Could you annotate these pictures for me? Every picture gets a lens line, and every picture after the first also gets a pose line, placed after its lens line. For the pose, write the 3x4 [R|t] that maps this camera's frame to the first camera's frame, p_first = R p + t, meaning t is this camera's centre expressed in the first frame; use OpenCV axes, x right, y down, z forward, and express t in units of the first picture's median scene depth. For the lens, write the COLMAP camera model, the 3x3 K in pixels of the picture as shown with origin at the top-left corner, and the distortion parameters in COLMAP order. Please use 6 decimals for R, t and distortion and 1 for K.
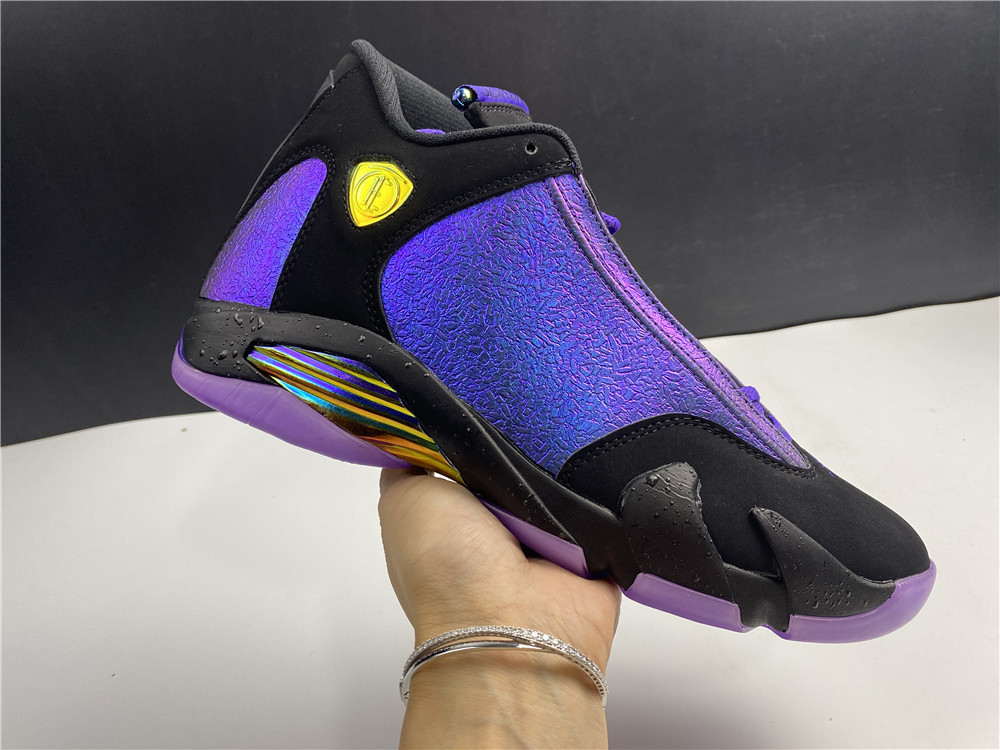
lens RADIAL K [[717.9, 0, 500.0], [0, 717.9, 375.0], [0, 0, 1]] dist [0.066439, 0.000462]
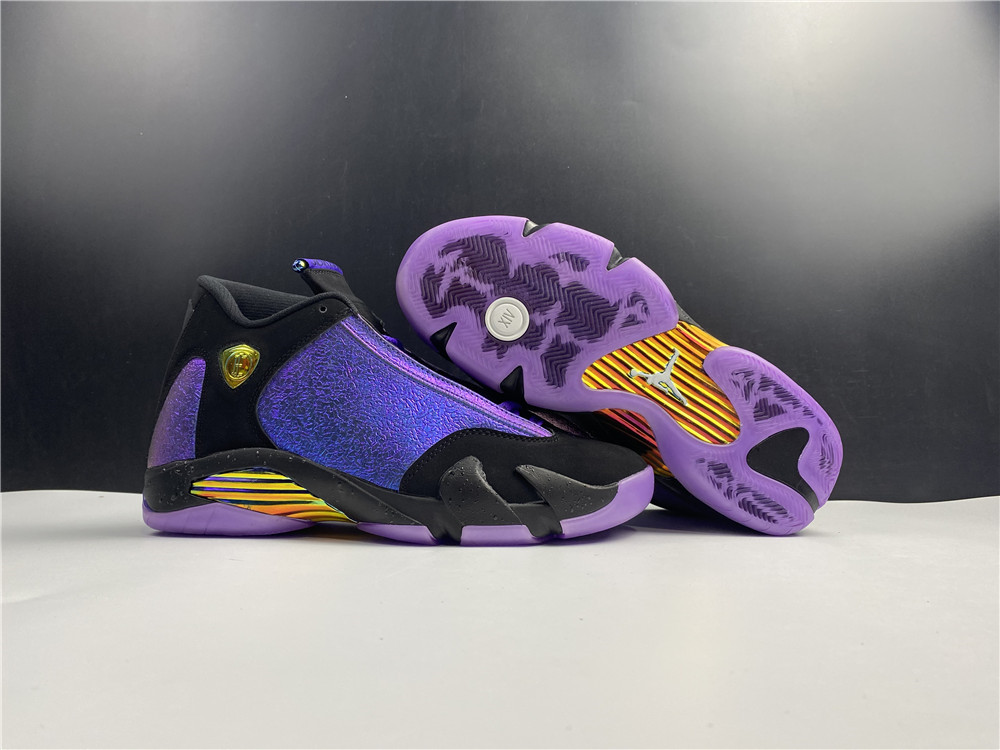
lens RADIAL K [[717.9, 0, 500.0], [0, 717.9, 375.0], [0, 0, 1]] dist [0.066439, 0.000462]
pose [[0.937356, -0.328526, 0.115906, 0.172974], [0.342040, 0.931037, -0.127198, 0.165299], [-0.066125, 0.158874, 0.985082, -0.594759]]
